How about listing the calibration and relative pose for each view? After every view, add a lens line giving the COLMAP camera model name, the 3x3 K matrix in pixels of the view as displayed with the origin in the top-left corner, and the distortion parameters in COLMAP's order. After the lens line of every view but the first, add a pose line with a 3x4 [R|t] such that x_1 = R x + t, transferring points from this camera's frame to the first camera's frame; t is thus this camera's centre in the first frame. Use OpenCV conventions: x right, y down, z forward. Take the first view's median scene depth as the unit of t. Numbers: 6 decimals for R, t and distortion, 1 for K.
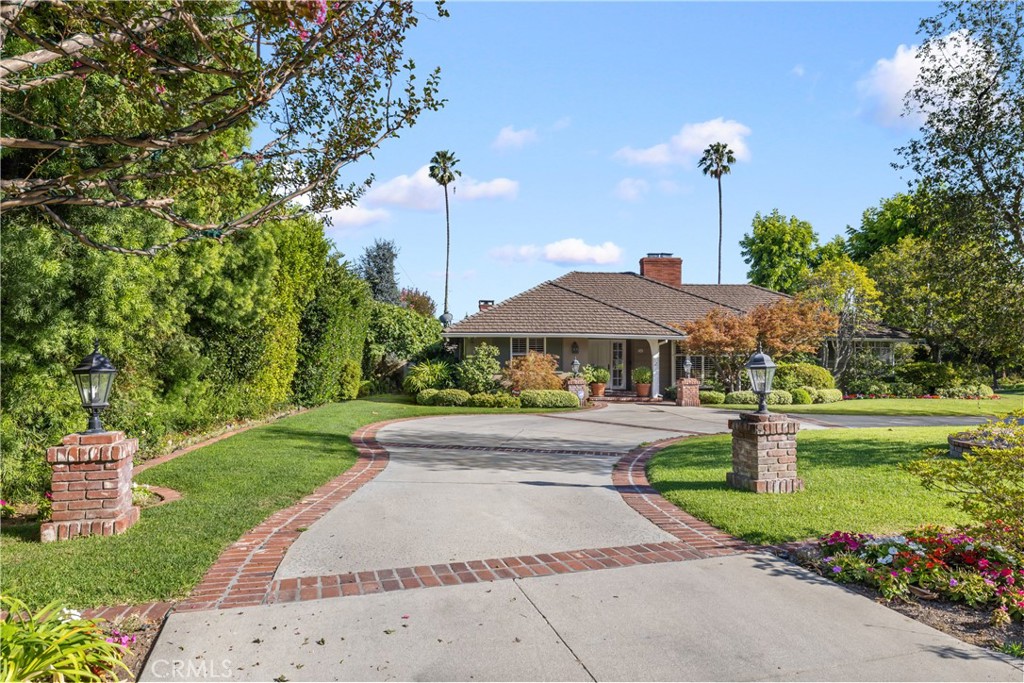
lens RADIAL K [[681.8, 0, 517.1], [0, 681.8, 342.7], [0, 0, 1]] dist [-0.000874, -0.001617]
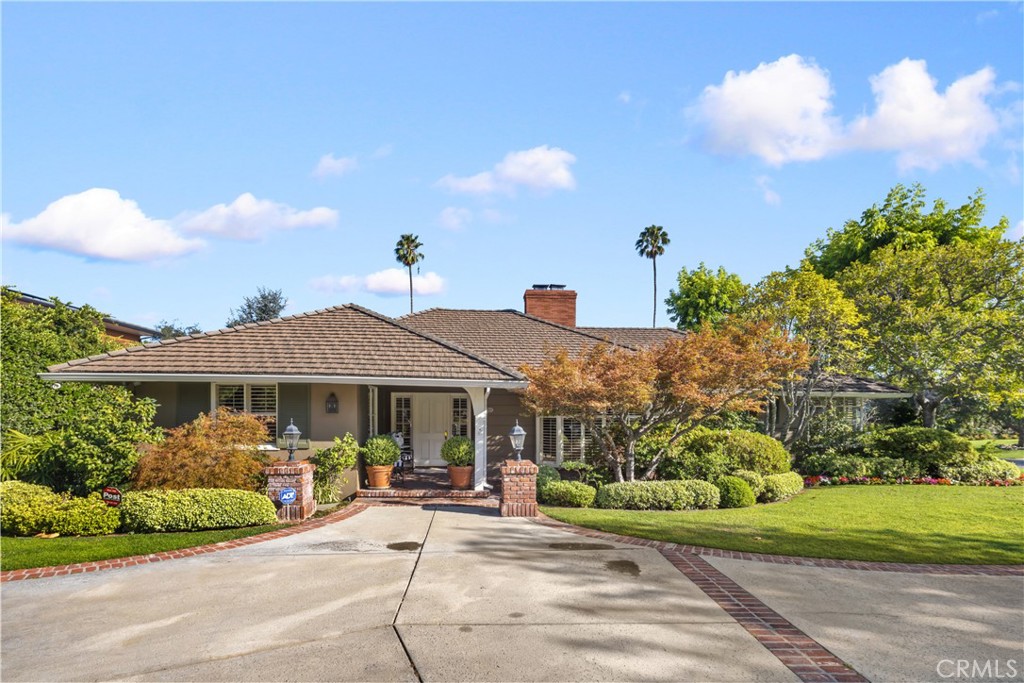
lens RADIAL K [[484.1, 0, 512.7], [0, 484.1, 421.4], [0, 0, 1]] dist [-0.000084, -0.000275]
pose [[0.999852, 0.000402, -0.017184, 0.243328], [0.000078, 0.999611, 0.027907, 0.011778], [0.017189, -0.027904, 0.999463, 0.608580]]
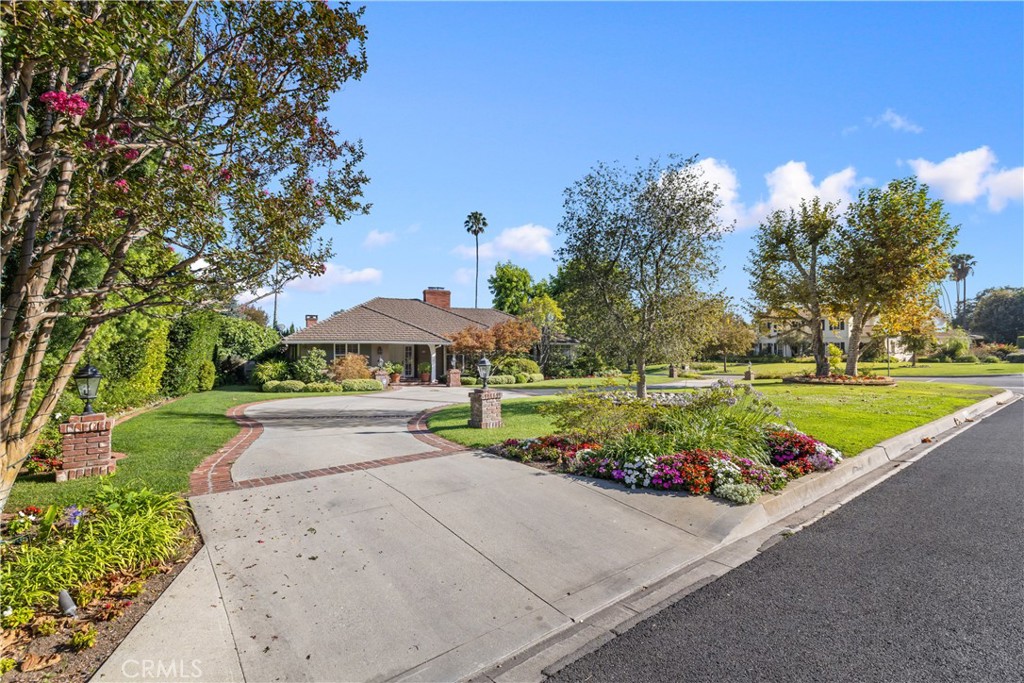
lens RADIAL K [[484.1, 0, 515.8], [0, 484.1, 345.0], [0, 0, 1]] dist [-0.000084, -0.000275]
pose [[0.933574, -0.002768, 0.358374, -0.017289], [0.001413, 0.999991, 0.004043, -0.008301], [-0.358382, -0.003268, 0.933569, -0.099766]]
